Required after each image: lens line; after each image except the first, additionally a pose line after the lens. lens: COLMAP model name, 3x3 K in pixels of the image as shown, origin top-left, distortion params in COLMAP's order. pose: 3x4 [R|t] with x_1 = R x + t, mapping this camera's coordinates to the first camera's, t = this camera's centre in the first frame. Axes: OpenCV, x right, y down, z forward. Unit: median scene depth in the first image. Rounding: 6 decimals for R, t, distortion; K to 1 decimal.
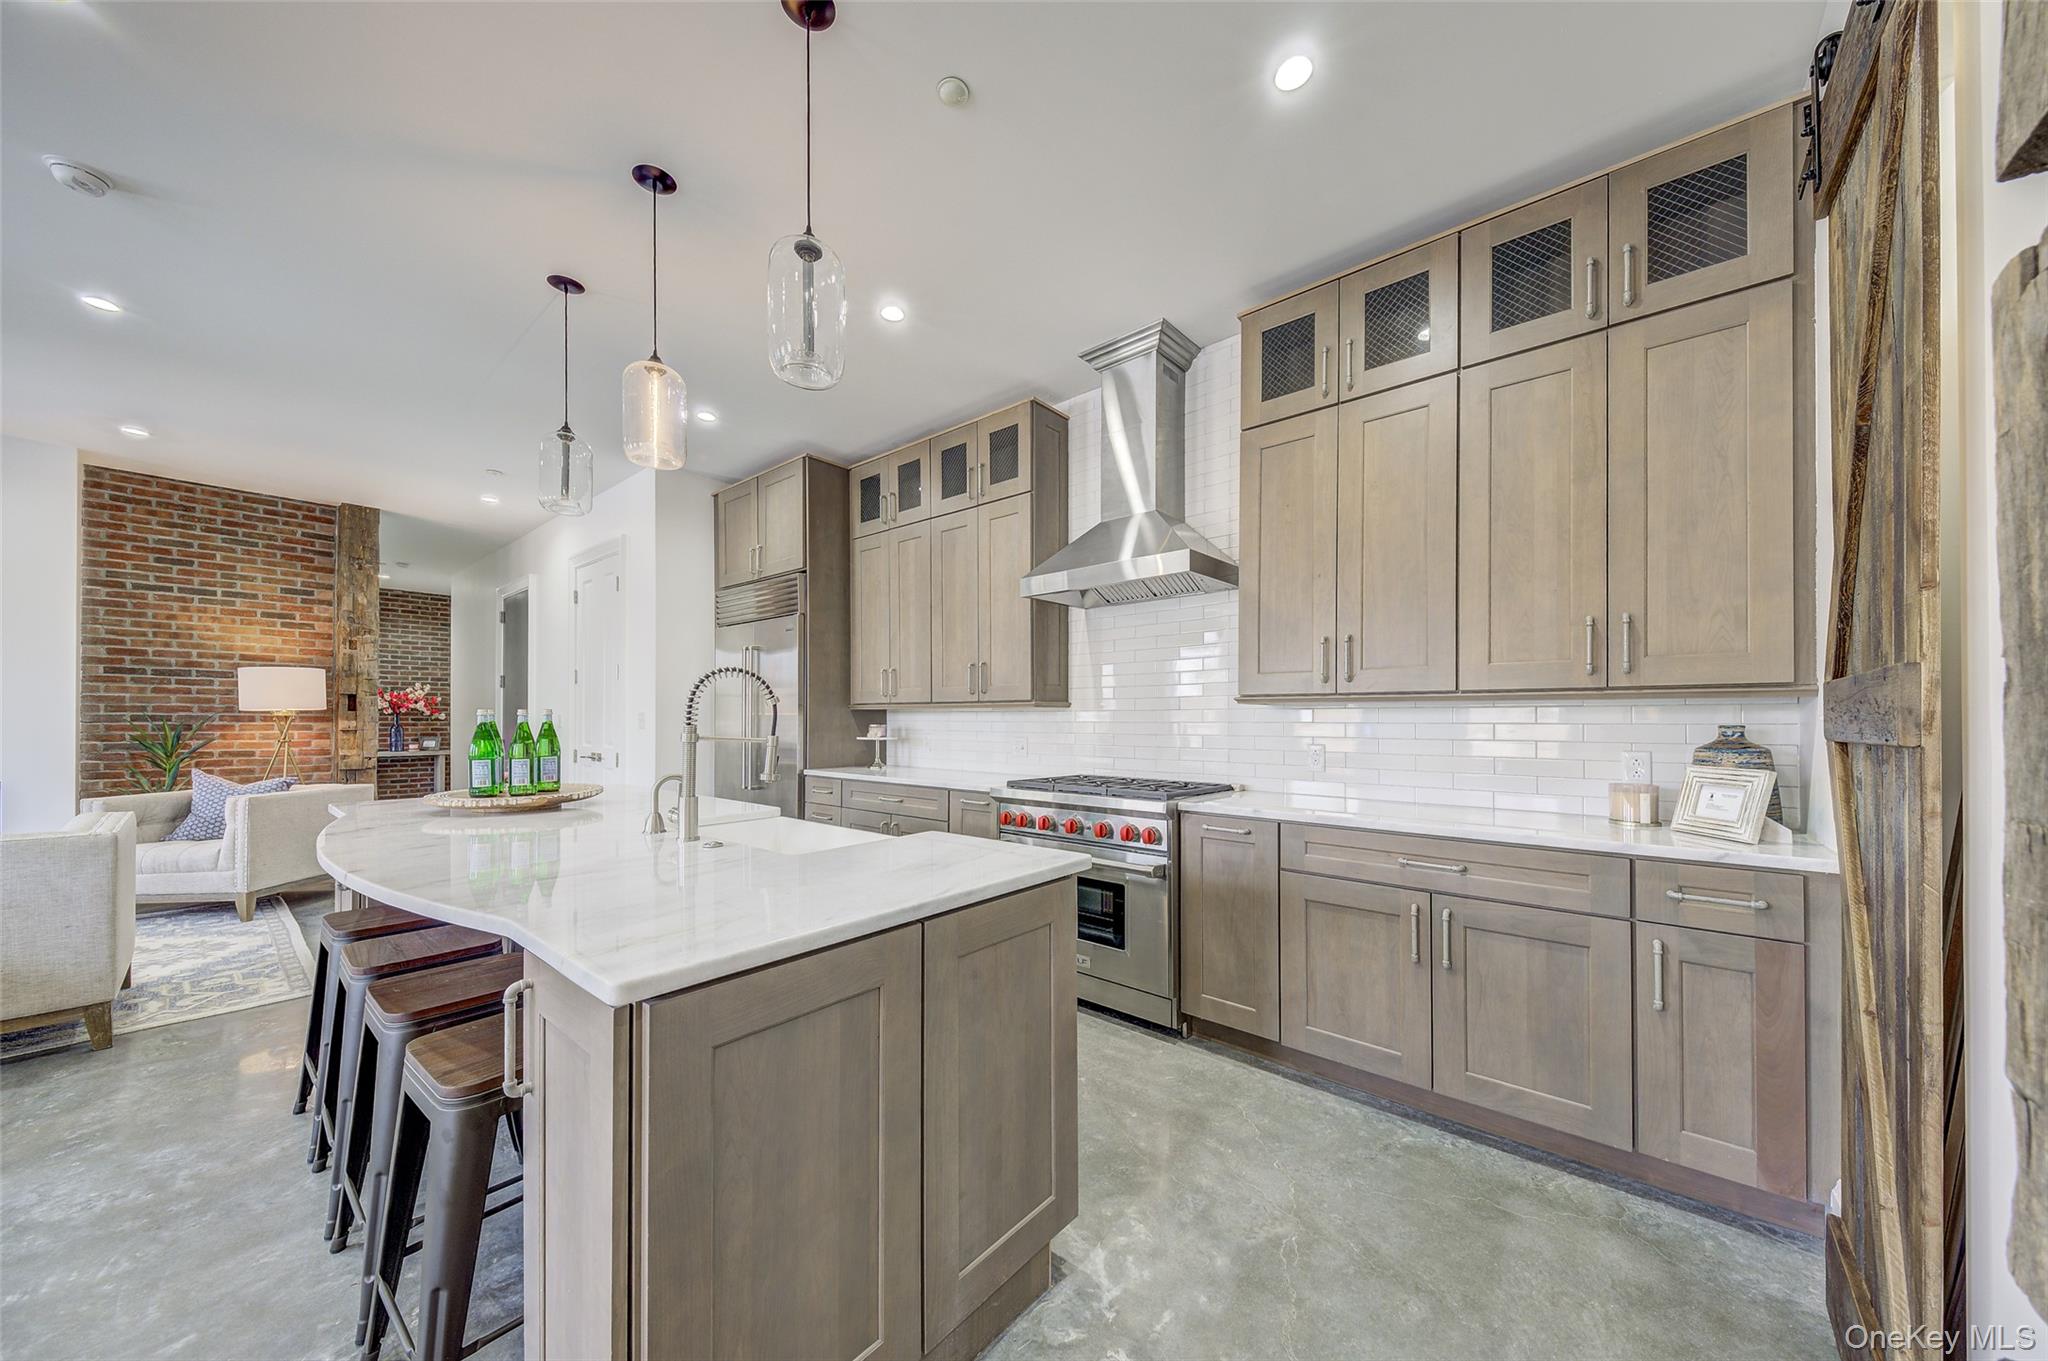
lens RADIAL K [[707.0, 0, 1022.6], [0, 707.0, 716.1], [0, 0, 1]] dist [-0.000231, -0.000025]
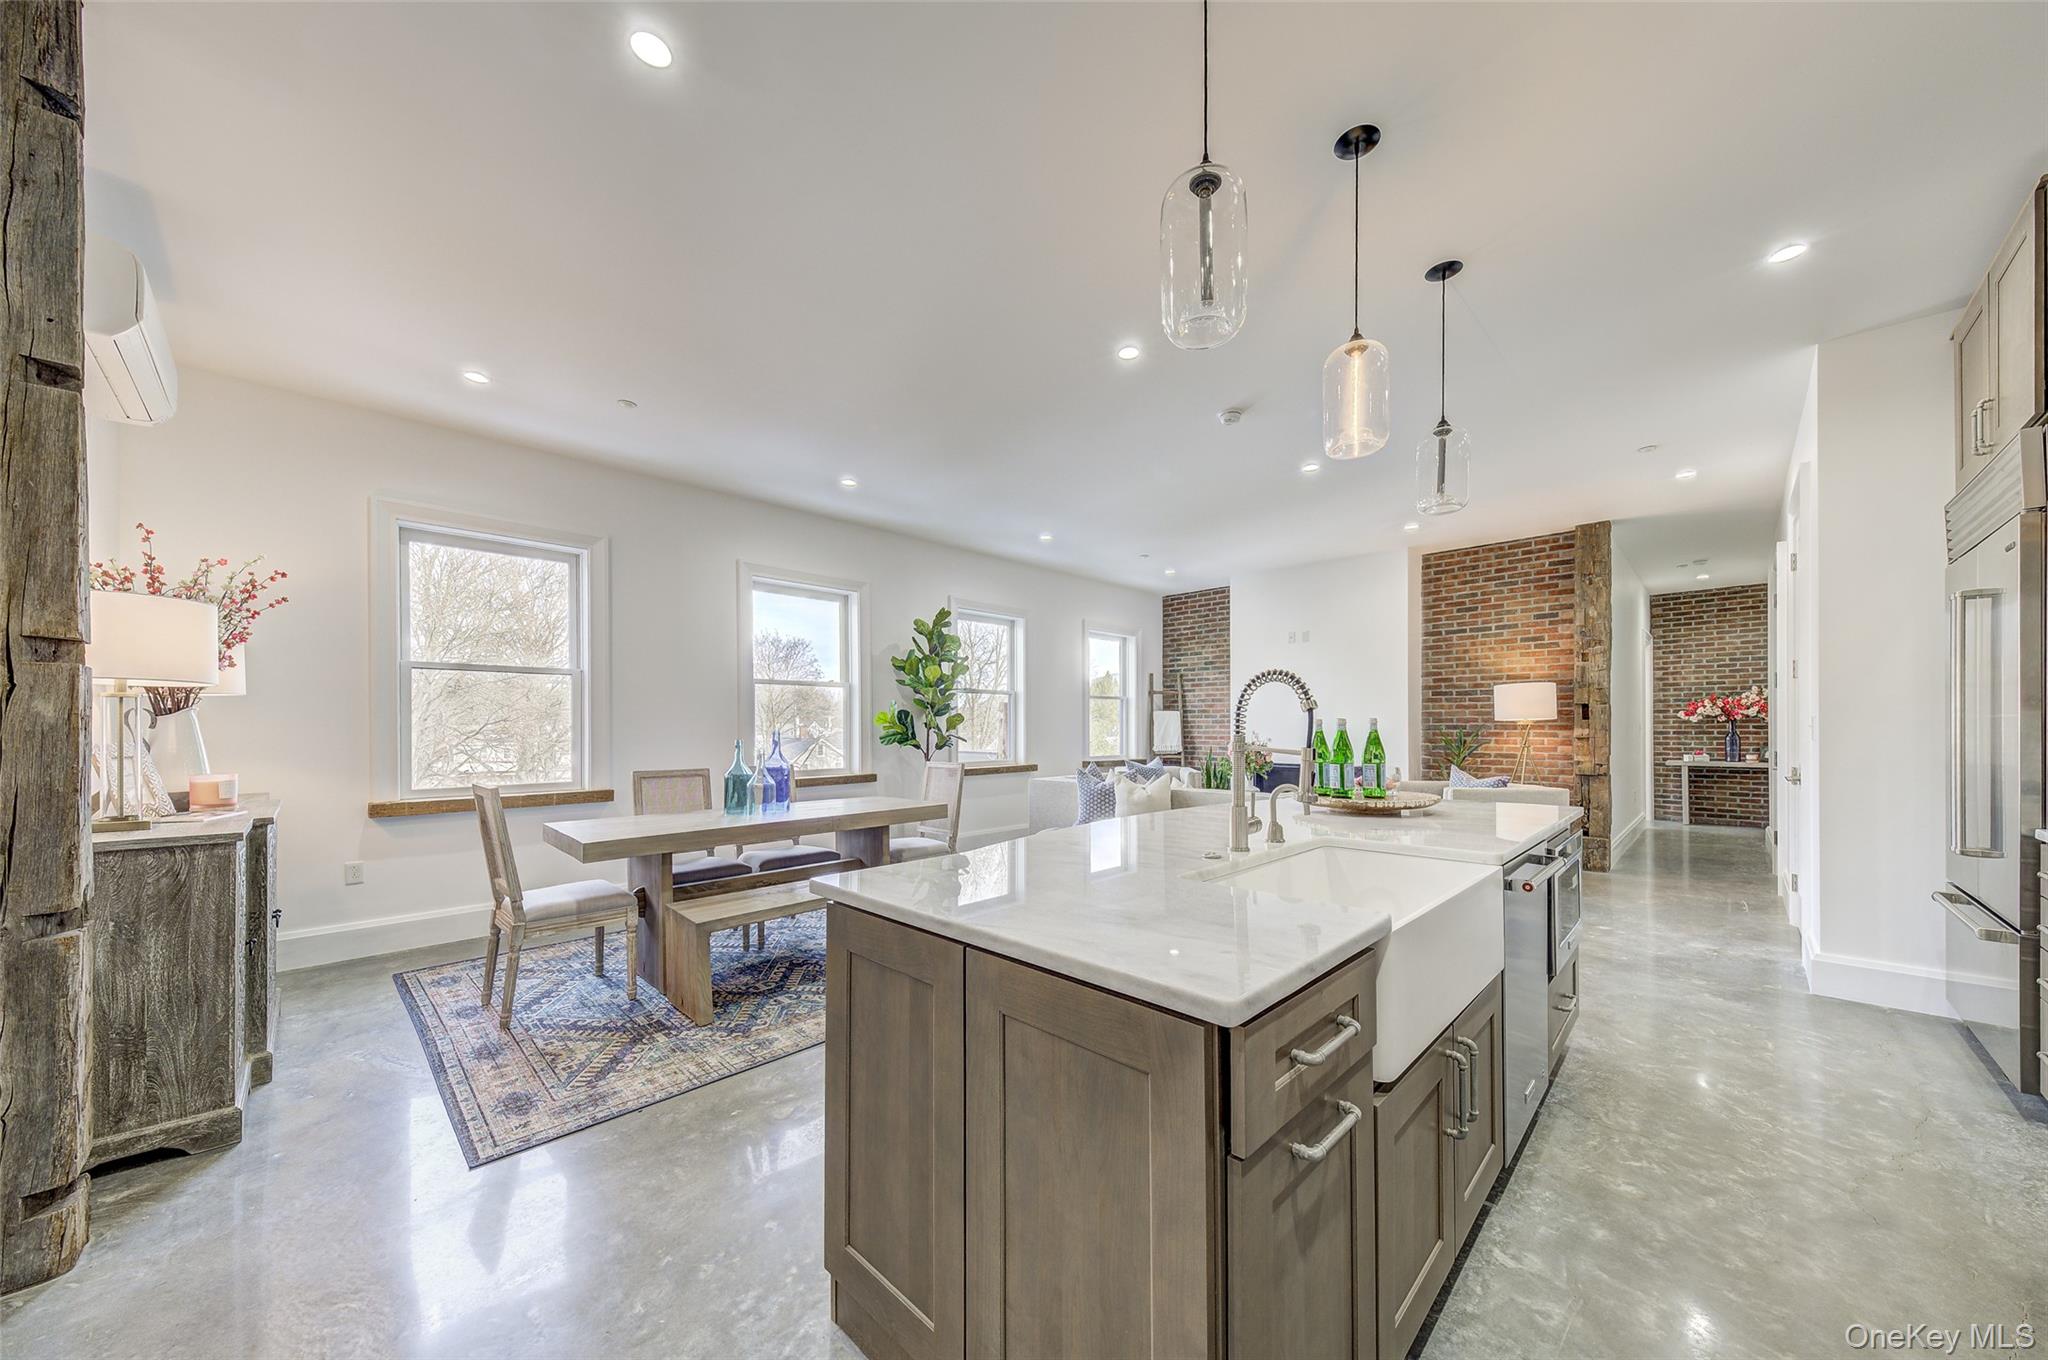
lens RADIAL K [[715.5, 0, 1044.0], [0, 715.5, 721.7], [0, 0, 1]] dist [0.000294, -0.000006]
pose [[-0.078916, -0.011465, -0.996815, 0.205954], [0.008215, 0.999892, -0.012151, 0.002769], [0.996847, -0.009147, -0.078814, 0.308739]]
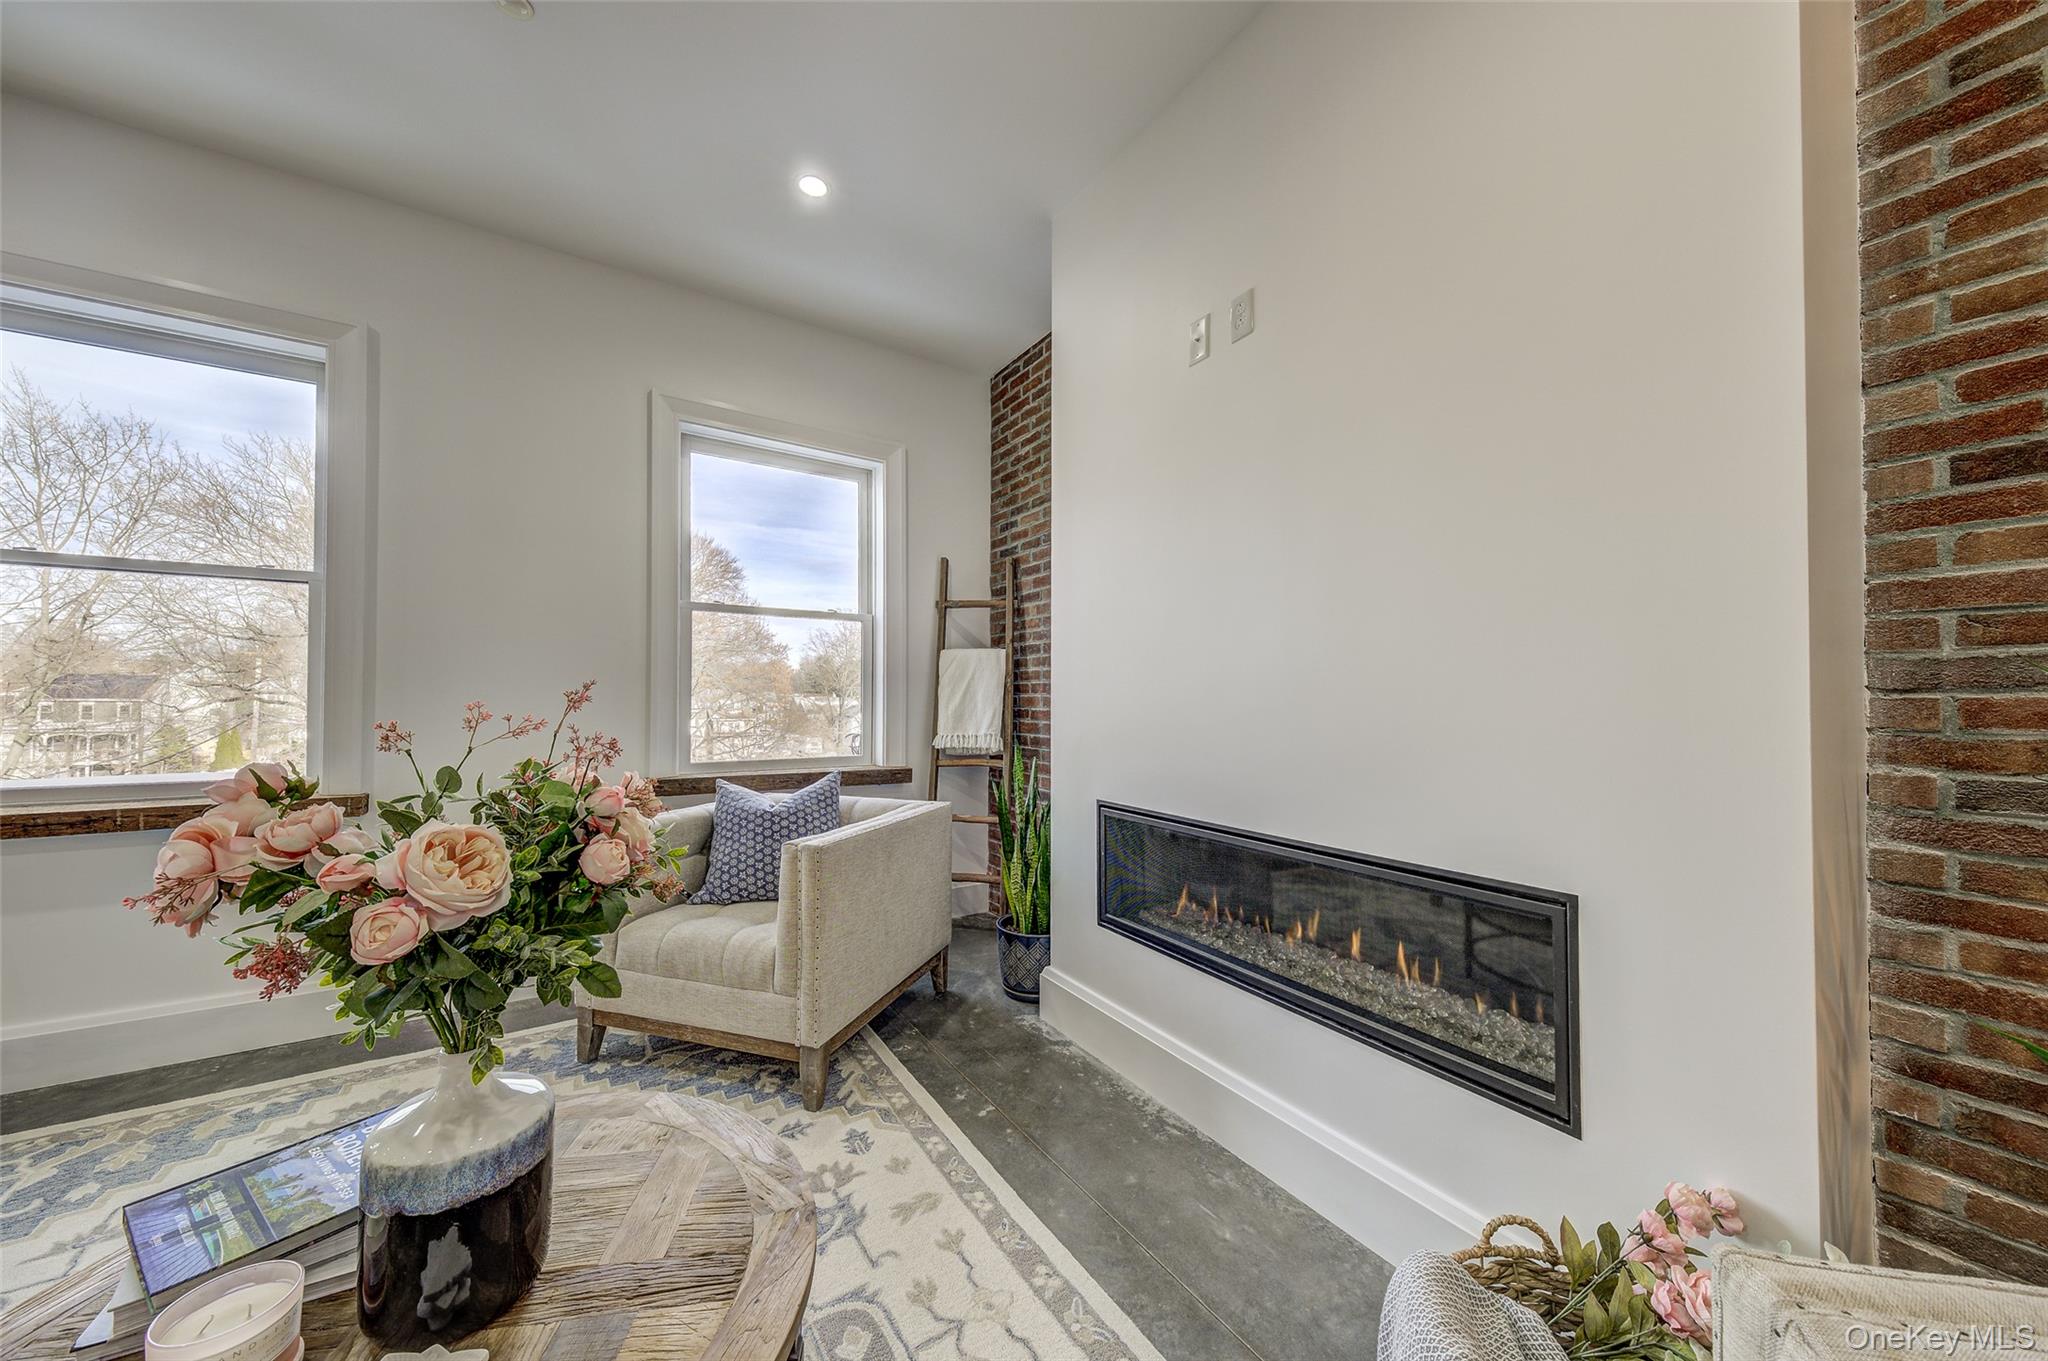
lens RADIAL K [[719.9, 0, 988.4], [0, 719.9, 683.7], [0, 0, 1]] dist [0.010242, -0.003979]
pose [[-0.317105, -0.020837, -0.948162, -0.930686], [0.000032, 0.999758, -0.021981, 0.007998], [0.948390, -0.007001, -0.317028, 0.759051]]
